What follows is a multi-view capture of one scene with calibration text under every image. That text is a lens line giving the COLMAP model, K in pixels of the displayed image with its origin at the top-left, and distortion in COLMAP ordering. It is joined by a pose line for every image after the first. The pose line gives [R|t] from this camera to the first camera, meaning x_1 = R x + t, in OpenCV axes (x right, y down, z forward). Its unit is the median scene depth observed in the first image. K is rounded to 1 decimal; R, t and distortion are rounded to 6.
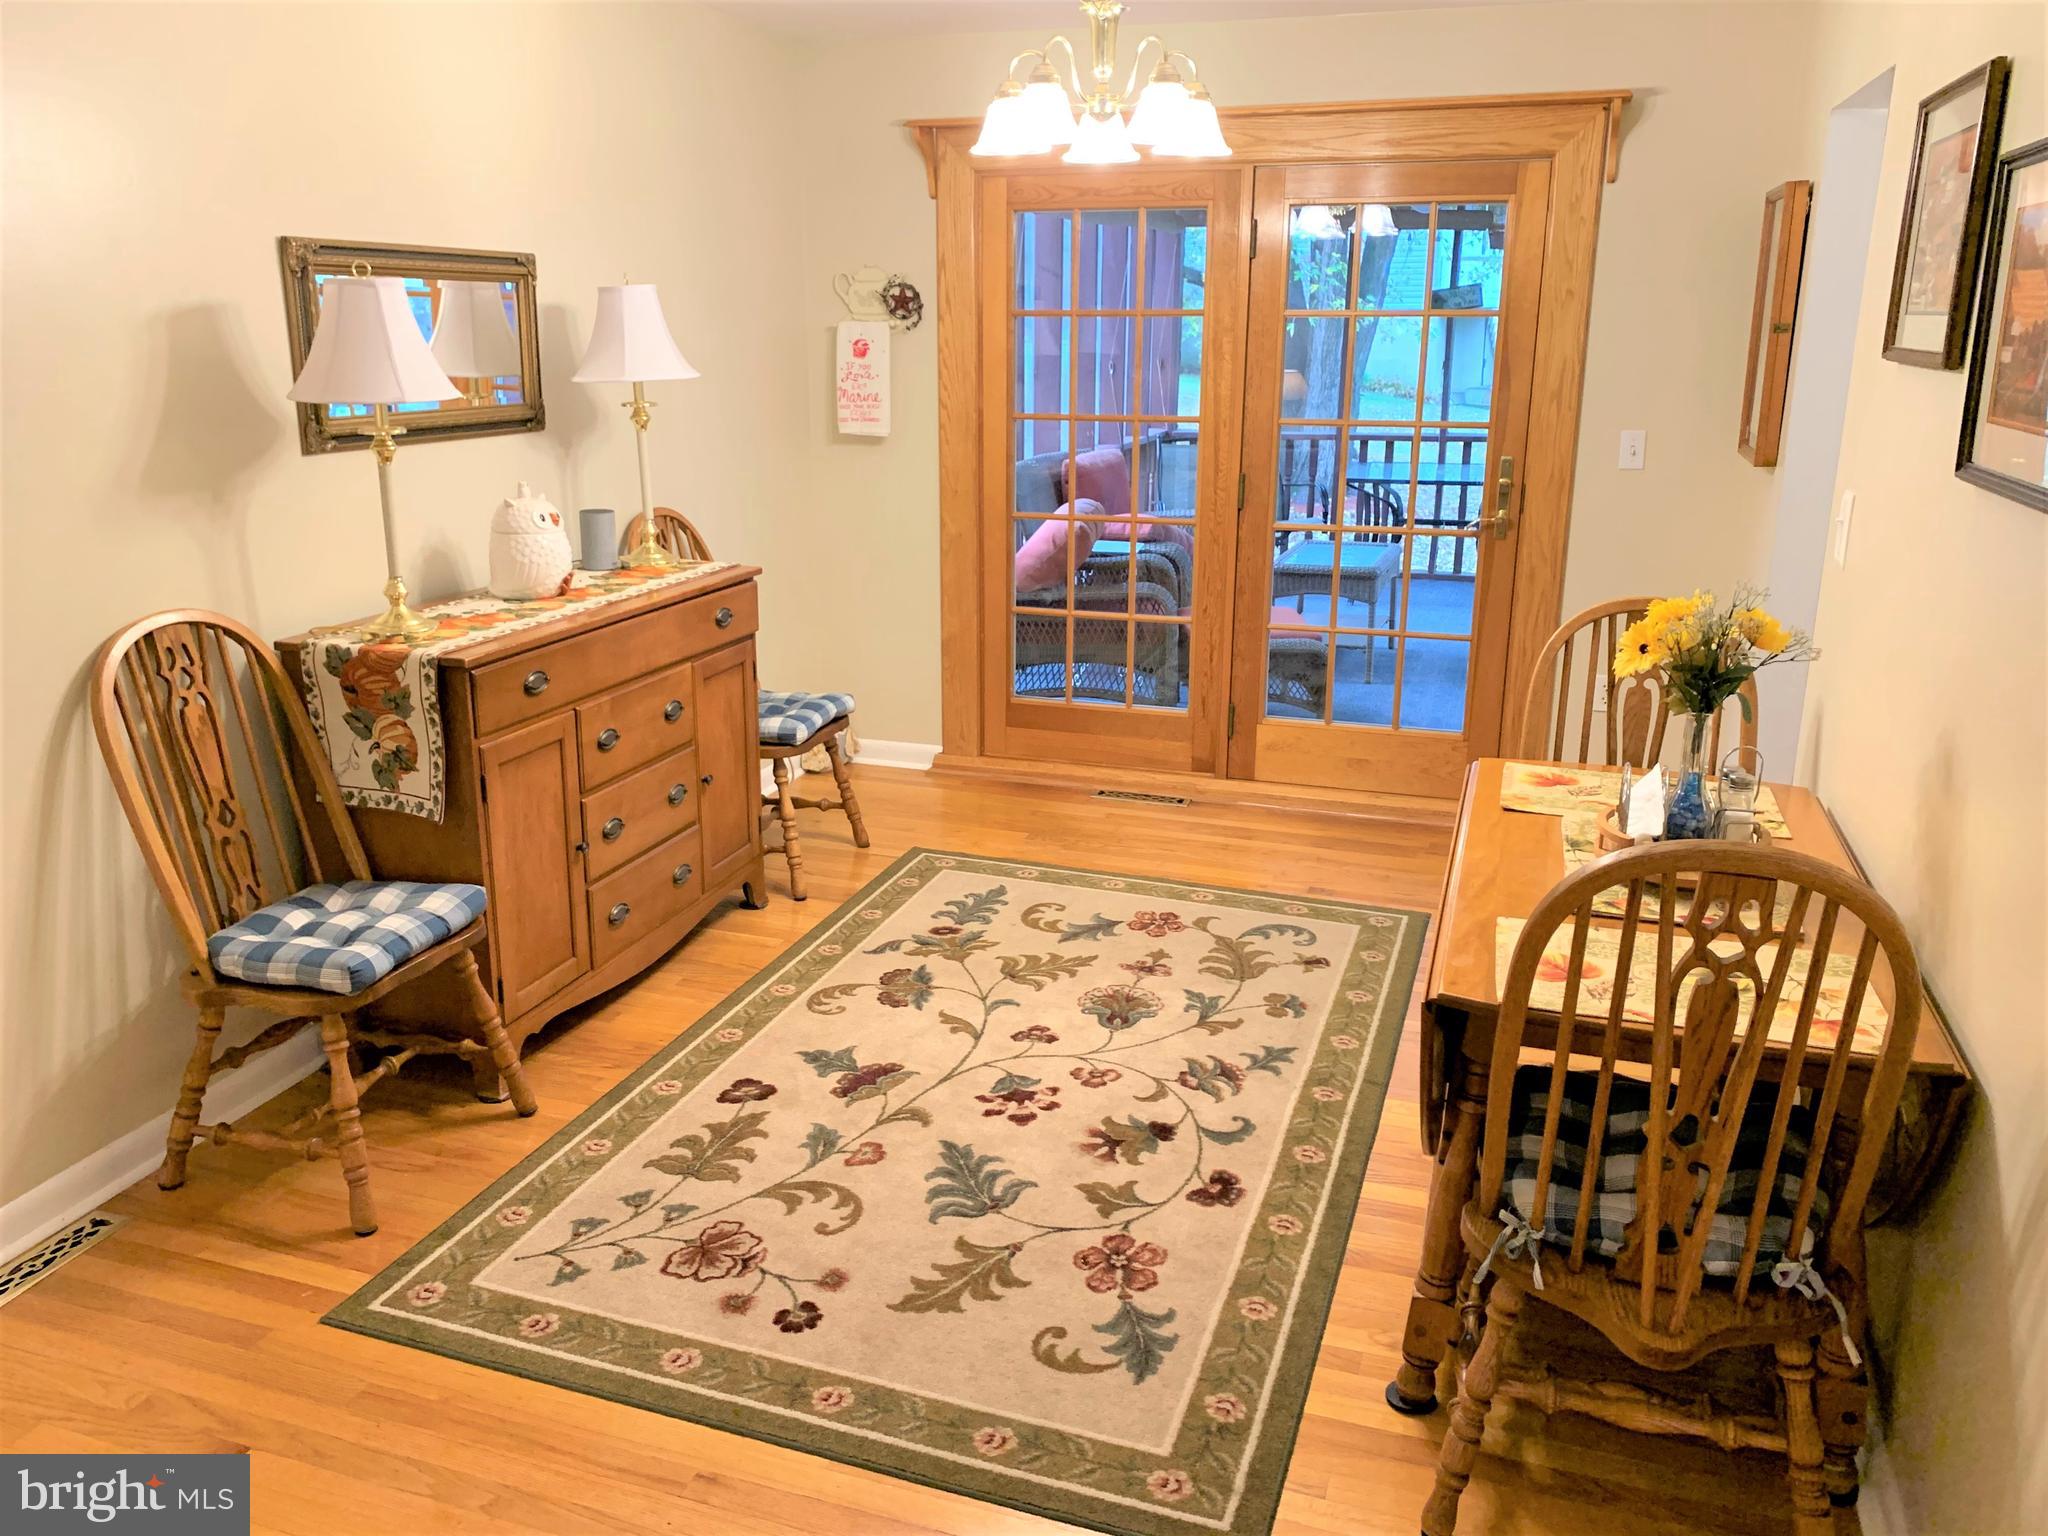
lens RADIAL K [[1566.7, 0, 1033.0], [0, 1566.7, 714.0], [0, 0, 1]] dist [0.044028, -0.054762]
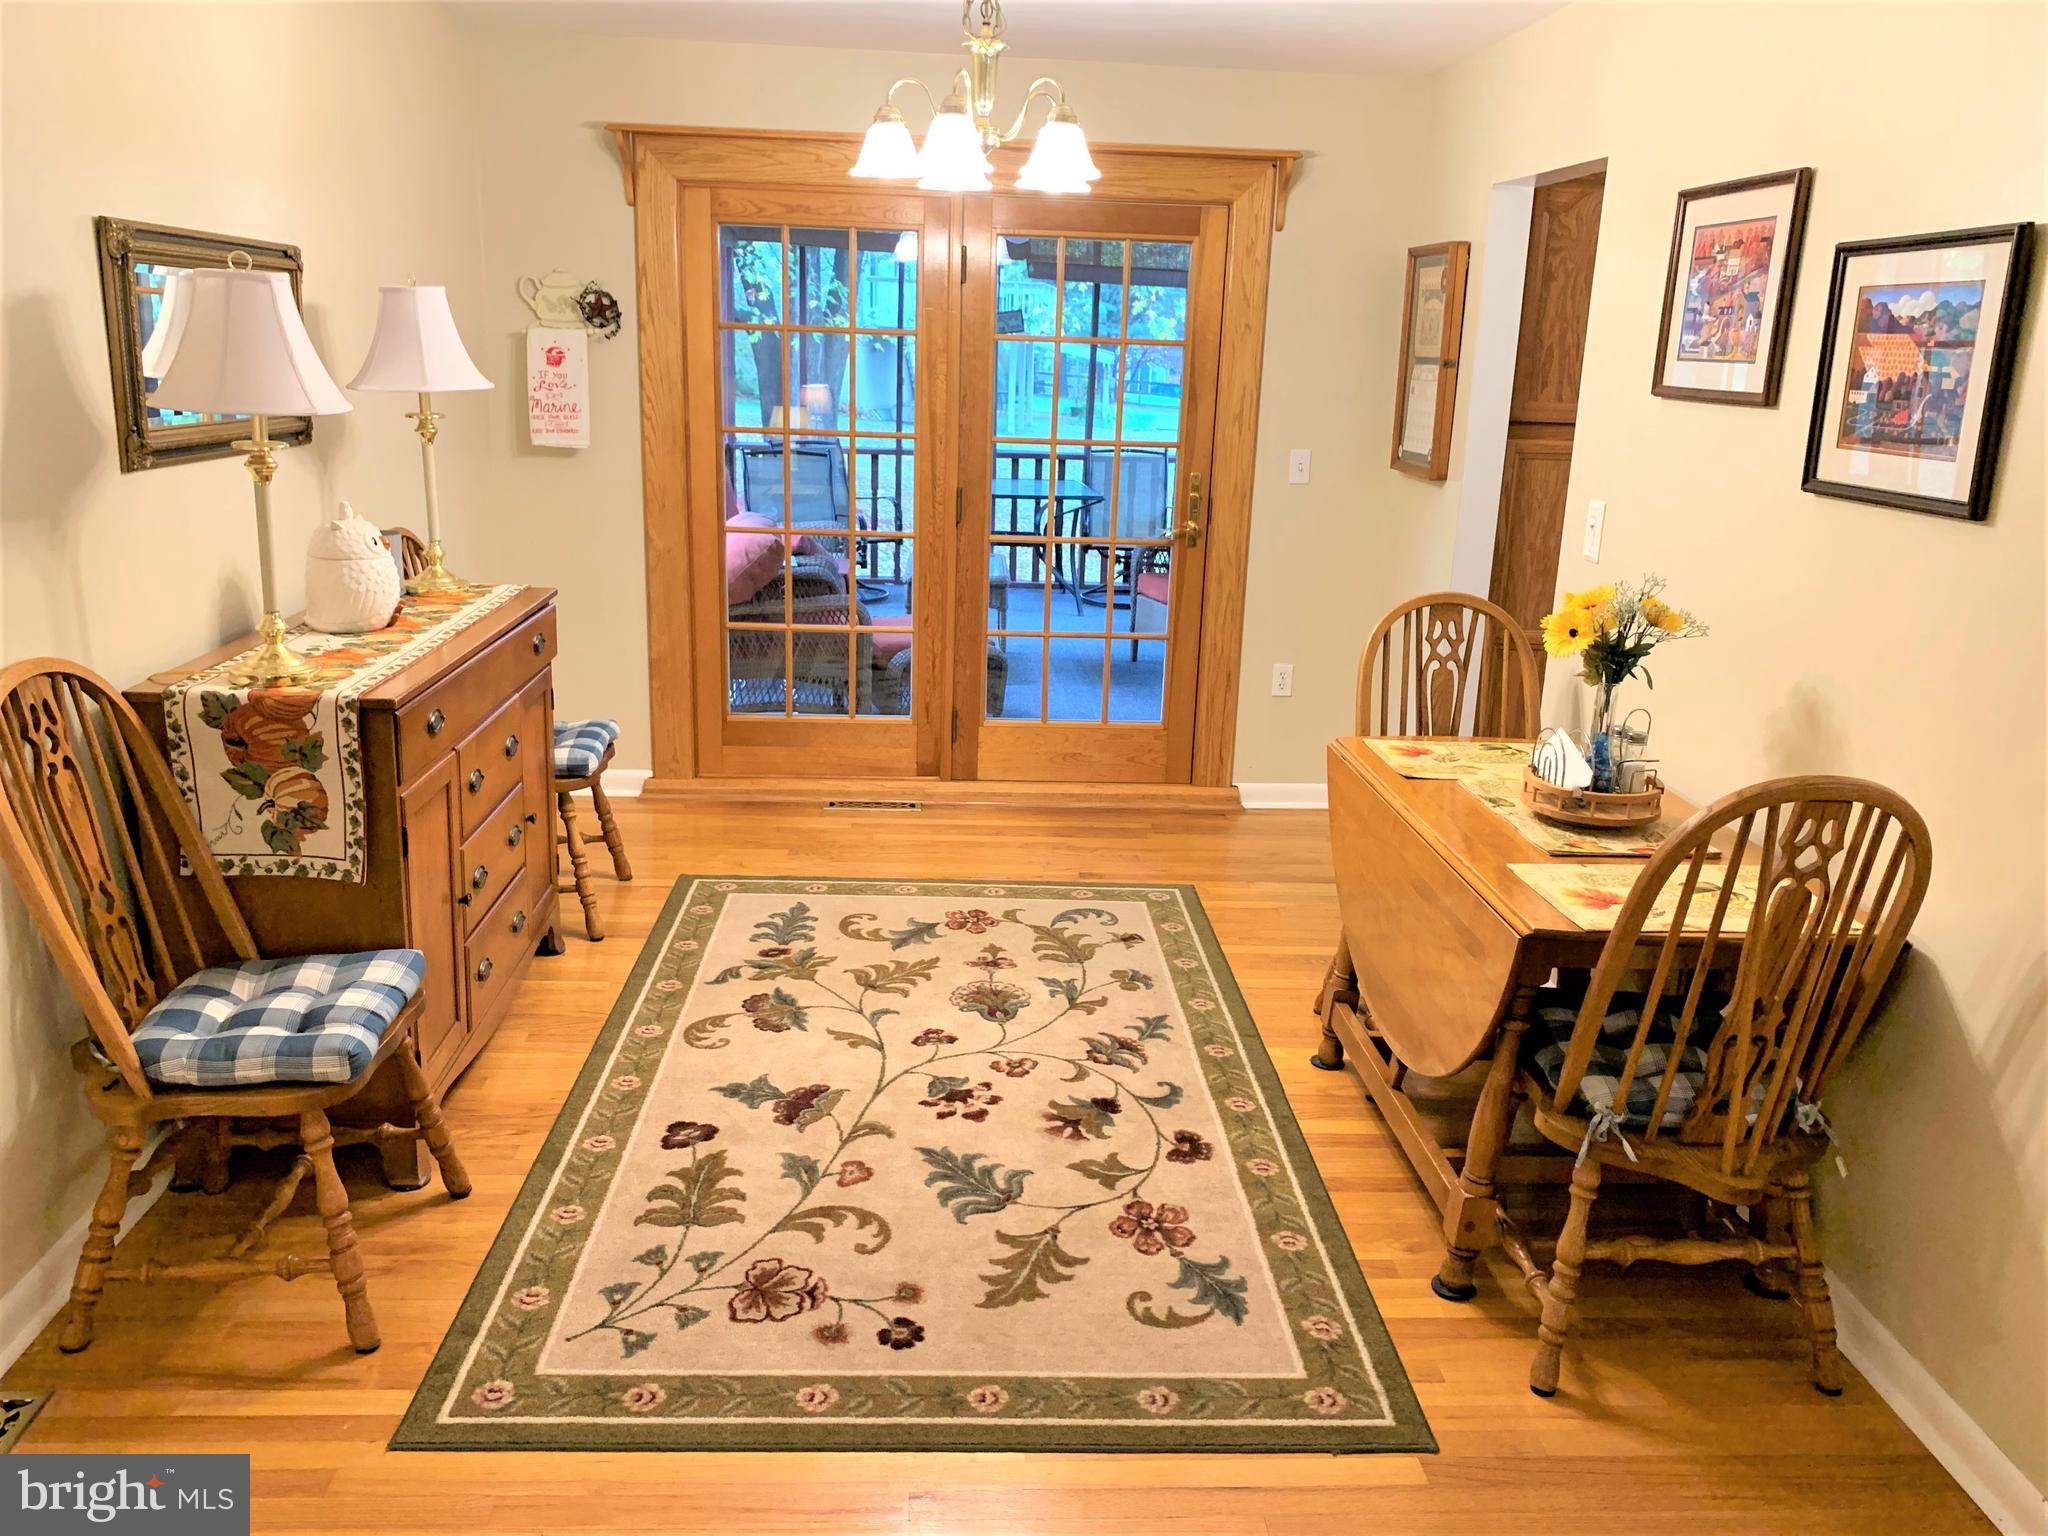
lens RADIAL K [[1566.7, 0, 1027.2], [0, 1566.7, 713.0], [0, 0, 1]] dist [0.044028, -0.054762]
pose [[0.925996, -0.058891, 0.372913, -0.344736], [0.061515, 0.998094, 0.004870, -0.008727], [-0.372489, 0.018430, 0.927854, 0.027440]]
